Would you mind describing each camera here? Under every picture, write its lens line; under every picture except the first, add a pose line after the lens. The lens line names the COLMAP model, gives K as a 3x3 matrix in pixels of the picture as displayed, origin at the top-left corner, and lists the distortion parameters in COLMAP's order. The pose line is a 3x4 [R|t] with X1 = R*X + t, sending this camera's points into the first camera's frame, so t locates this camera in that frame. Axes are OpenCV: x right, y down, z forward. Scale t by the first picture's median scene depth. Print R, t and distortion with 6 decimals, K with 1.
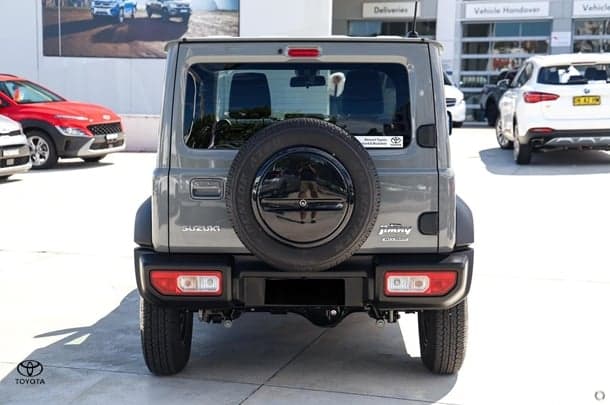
lens RADIAL K [[1009.6, 0, 305.0], [0, 1009.6, 214.6], [0, 0, 1]] dist [0.069278, 0.137116]
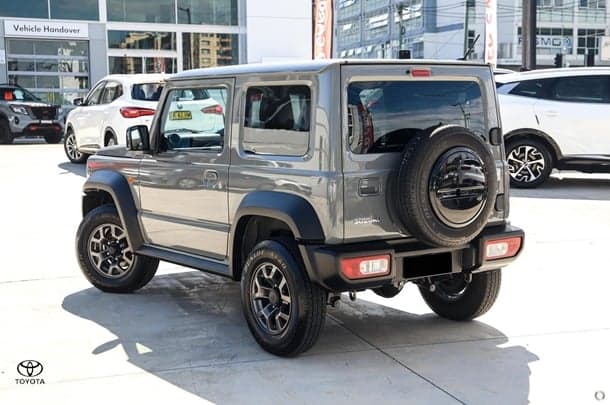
lens RADIAL K [[1009.6, 0, 305.0], [0, 1009.6, 214.6], [0, 0, 1]] dist [0.069278, 0.137116]
pose [[0.792734, -0.072714, 0.605215, -0.833208], [0.082892, 0.996496, 0.011150, -0.011762], [-0.603905, 0.041329, 0.795984, 0.096281]]
